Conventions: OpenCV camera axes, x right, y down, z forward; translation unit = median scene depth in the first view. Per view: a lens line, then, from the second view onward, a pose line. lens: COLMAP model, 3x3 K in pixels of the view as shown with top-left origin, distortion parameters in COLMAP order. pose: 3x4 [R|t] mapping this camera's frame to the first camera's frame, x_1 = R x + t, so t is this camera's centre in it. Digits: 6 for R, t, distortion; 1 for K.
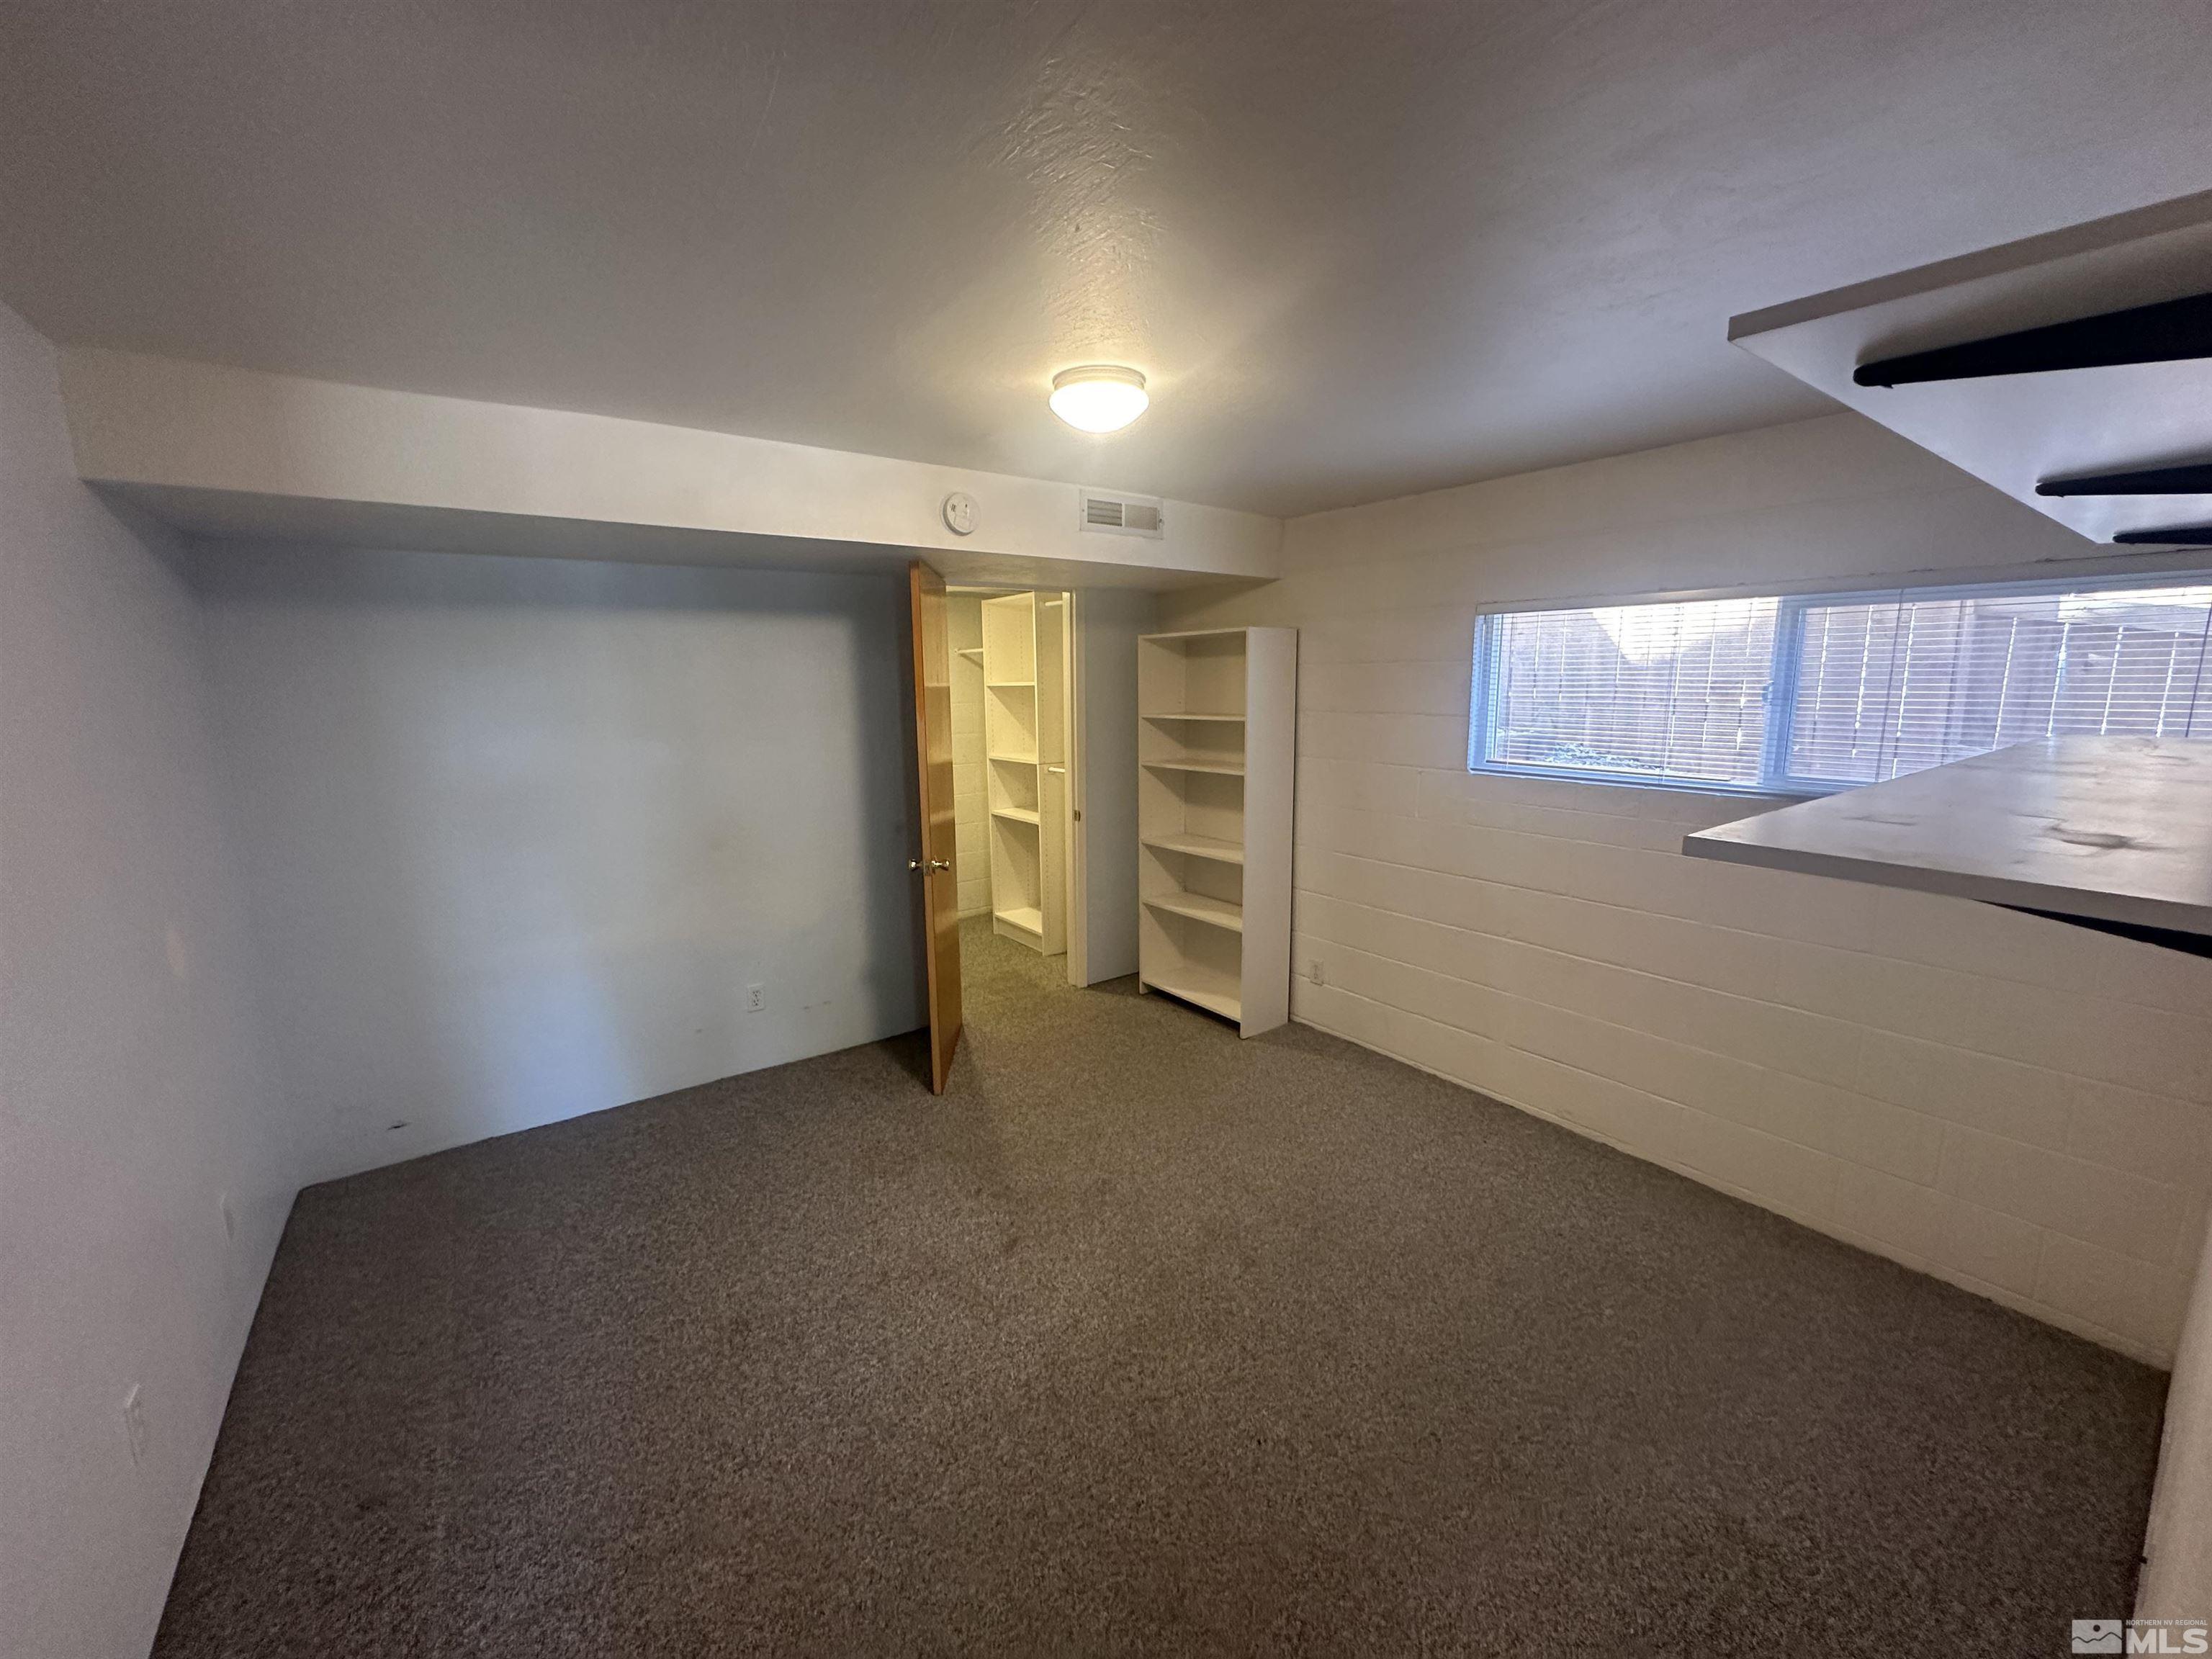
lens RADIAL K [[879.4, 0, 1106.0], [0, 879.4, 829.5], [0, 0, 1]] dist [-0.002116, -0.000162]
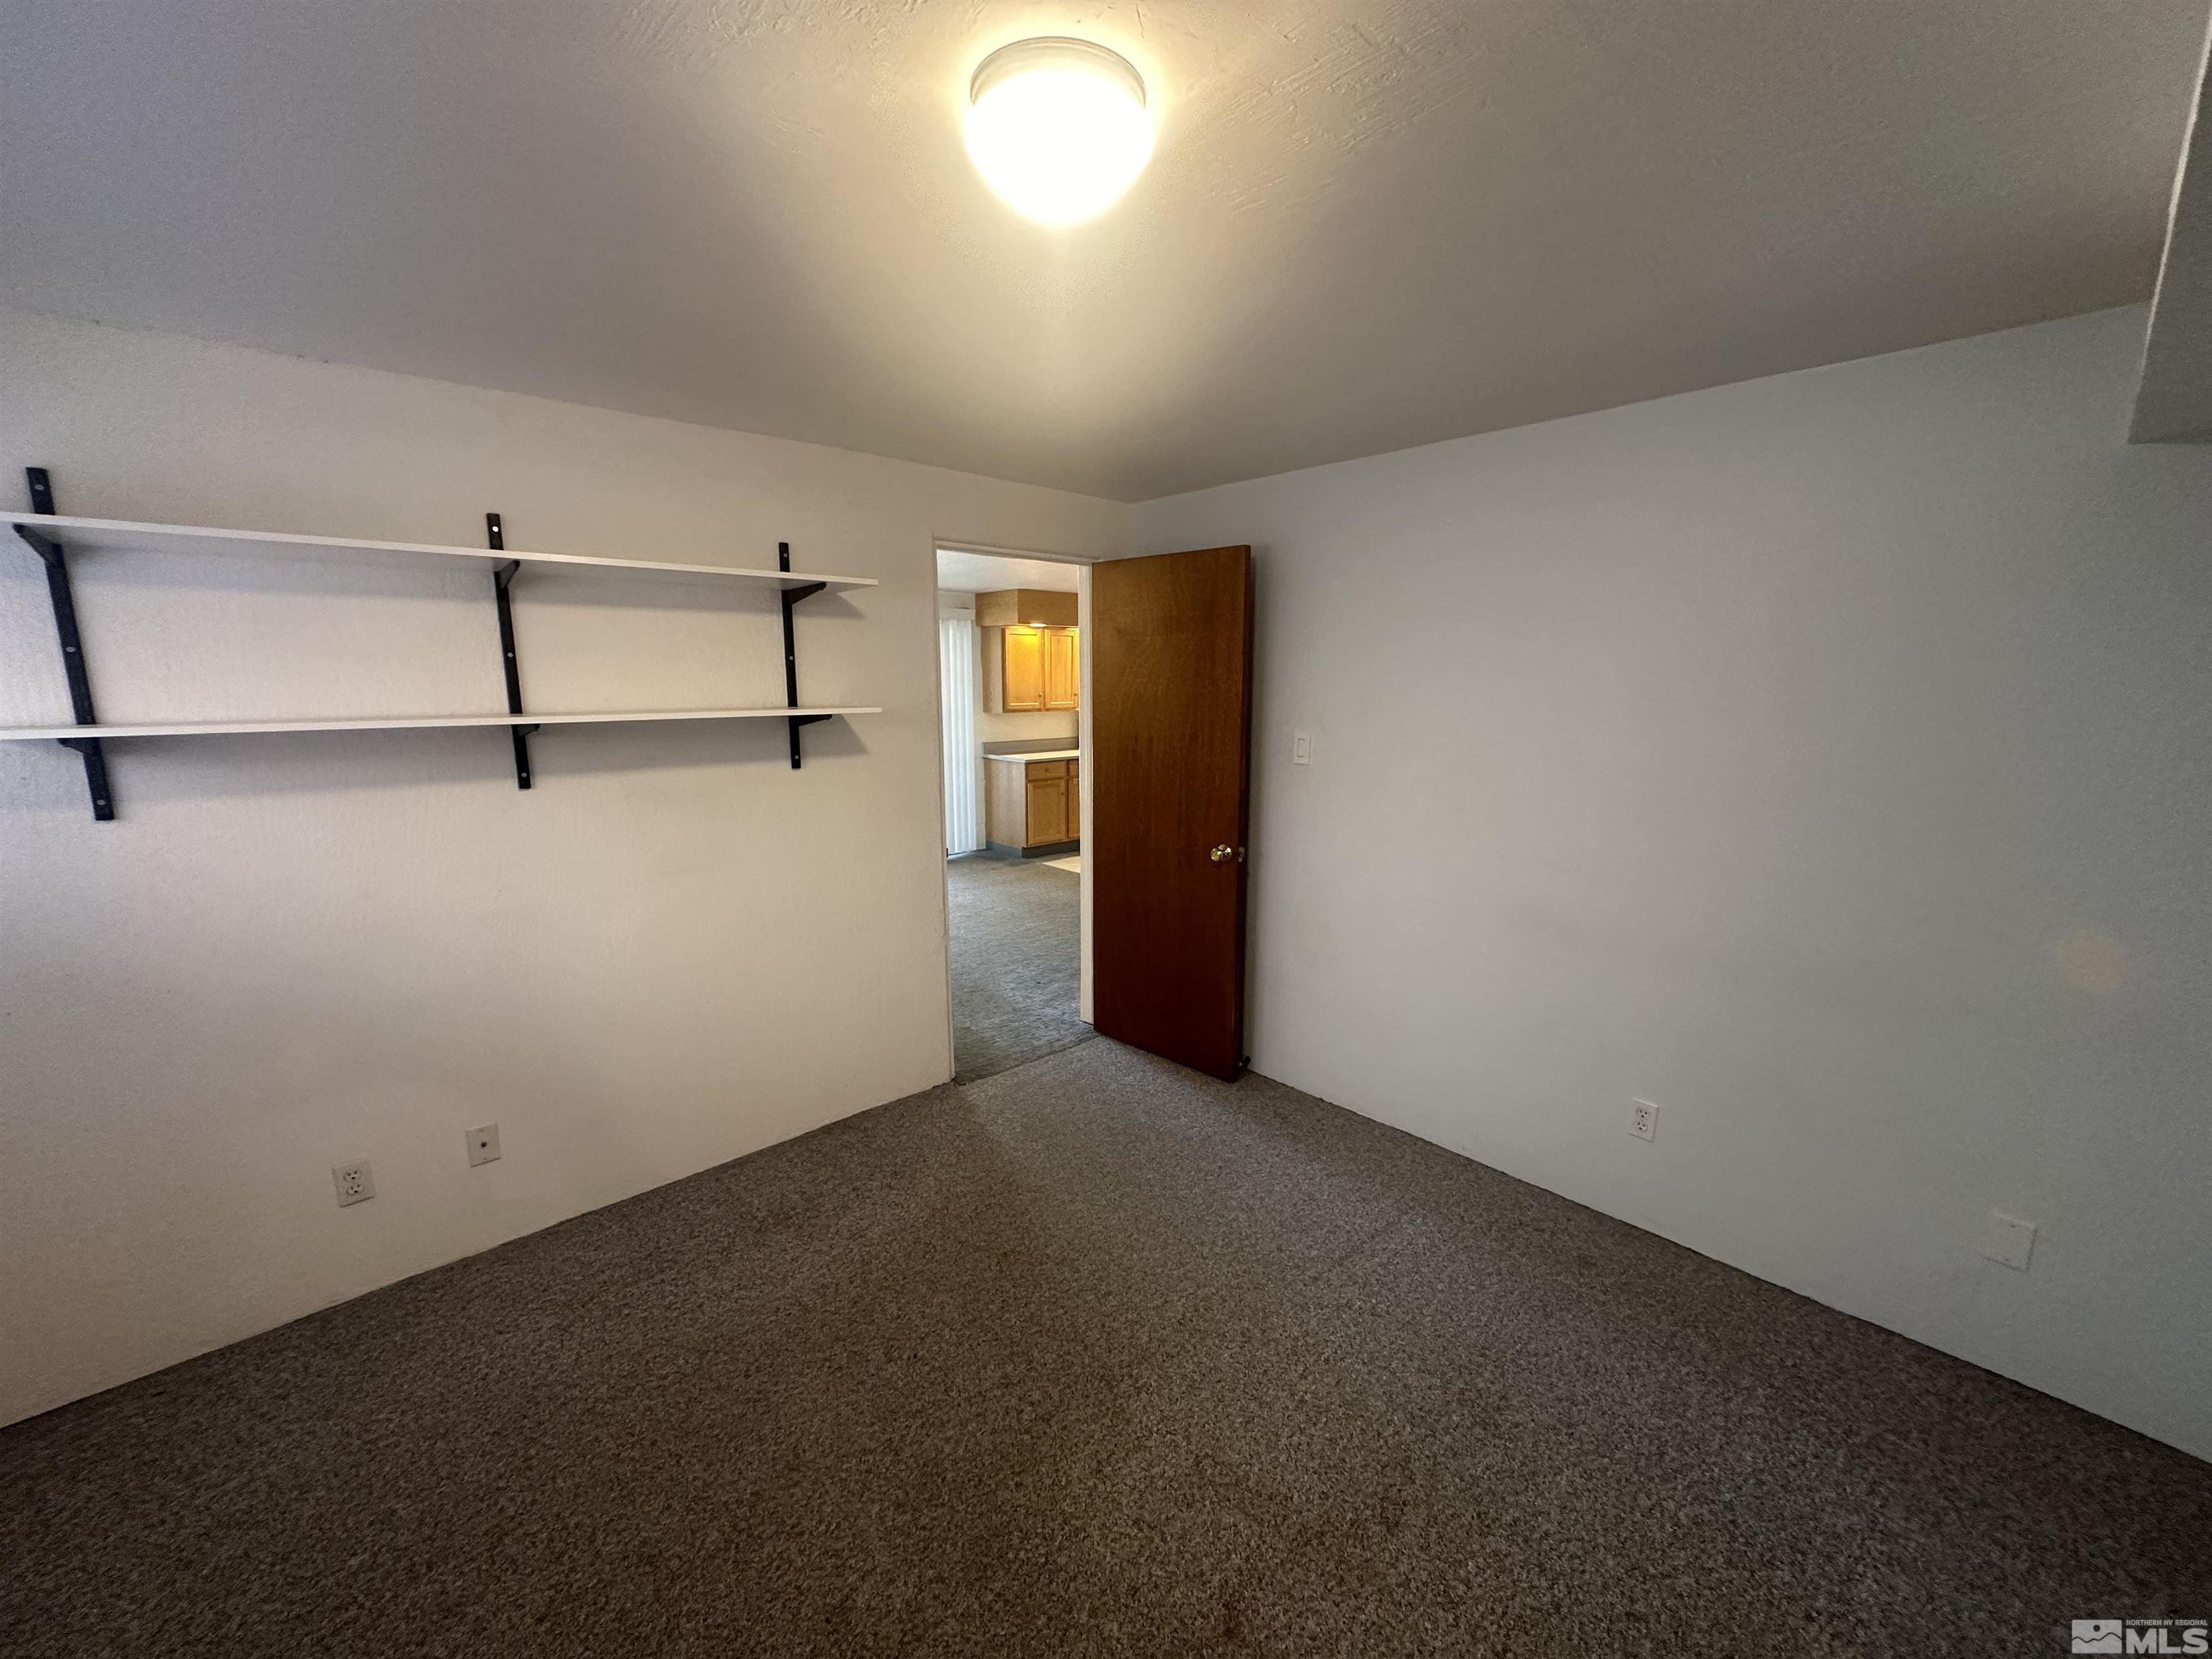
lens RADIAL K [[886.5, 0, 1106.0], [0, 886.5, 829.5], [0, 0, 1]] dist [0.017687, -0.000017]
pose [[-0.994352, 0.027084, -0.102622, 0.025650], [-0.010563, 0.936841, 0.349596, -0.250440], [0.105609, 0.348705, -0.931263, 1.440552]]
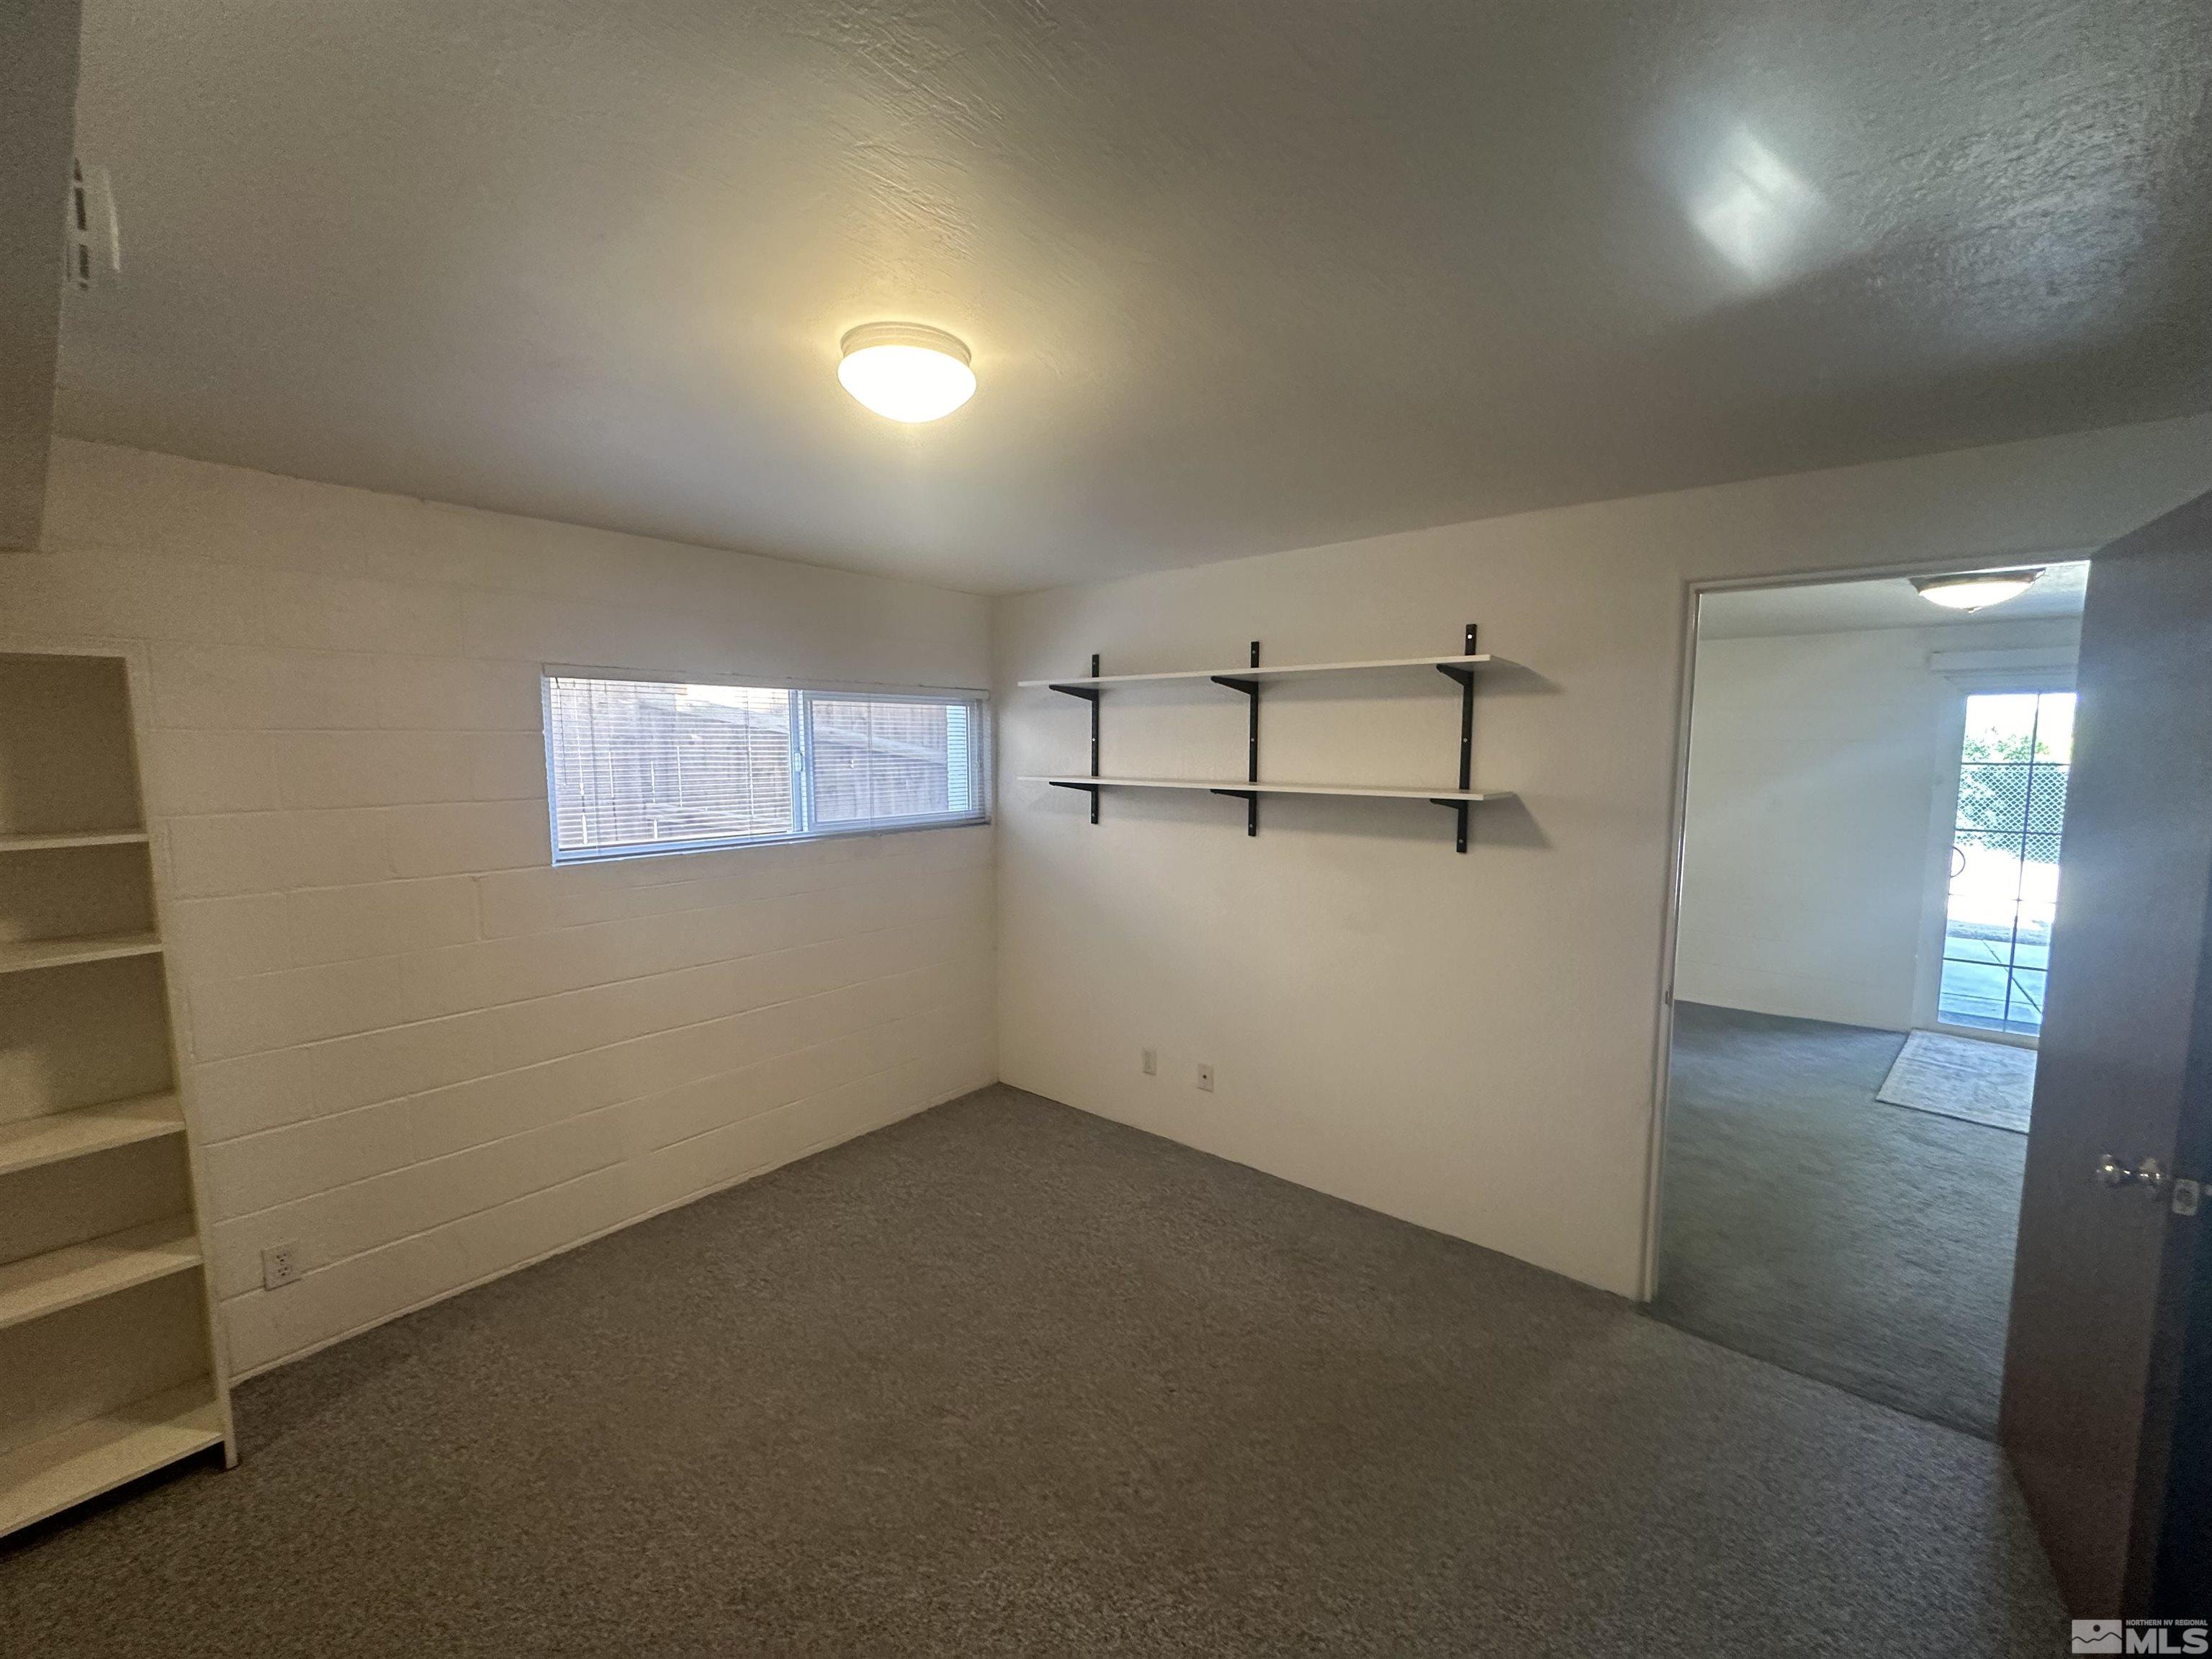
lens RADIAL K [[882.4, 0, 1106.0], [0, 882.4, 829.5], [0, 0, 1]] dist [-0.006155, -0.000084]
pose [[-0.246528, -0.083332, 0.965546, -0.686035], [0.168303, 0.977477, 0.127334, -0.156501], [-0.954410, 0.193895, -0.226951, 0.942454]]
